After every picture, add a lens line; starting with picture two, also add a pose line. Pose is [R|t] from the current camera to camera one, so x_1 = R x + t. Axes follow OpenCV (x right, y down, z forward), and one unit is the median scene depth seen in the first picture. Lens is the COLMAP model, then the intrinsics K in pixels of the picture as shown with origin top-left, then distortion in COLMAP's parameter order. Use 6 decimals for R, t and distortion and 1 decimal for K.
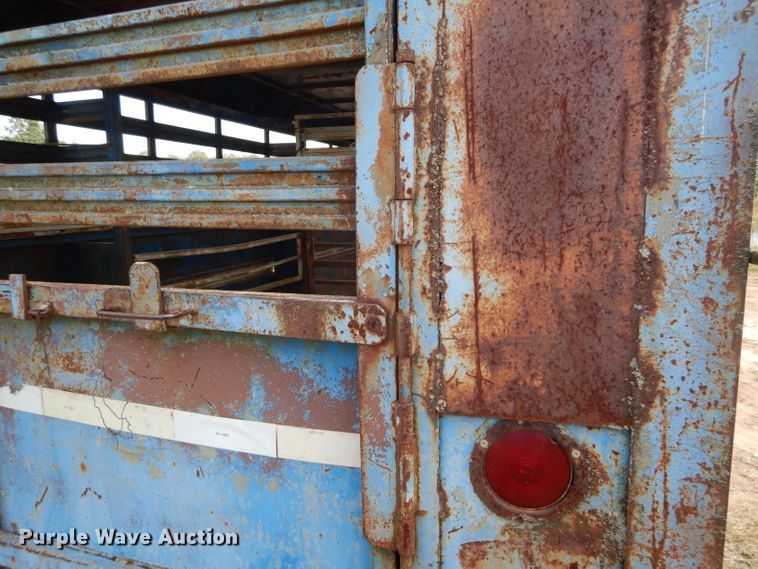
lens RADIAL K [[533.7, 0, 383.9], [0, 533.7, 289.4], [0, 0, 1]] dist [0.018572, -0.009874]
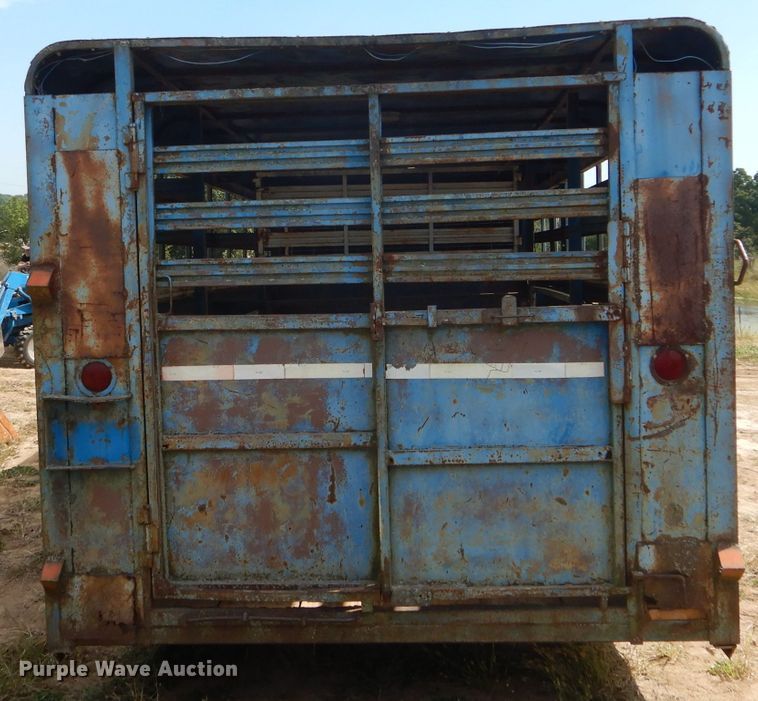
lens RADIAL K [[1050.5, 0, 375.0], [0, 1050.5, 347.9], [0, 0, 1]] dist [0.010552, 0.000000]
pose [[0.964442, -0.038394, 0.261492, -2.610338], [0.061619, 0.994791, -0.081206, 0.602717], [-0.257012, 0.094432, 0.961783, -3.812980]]
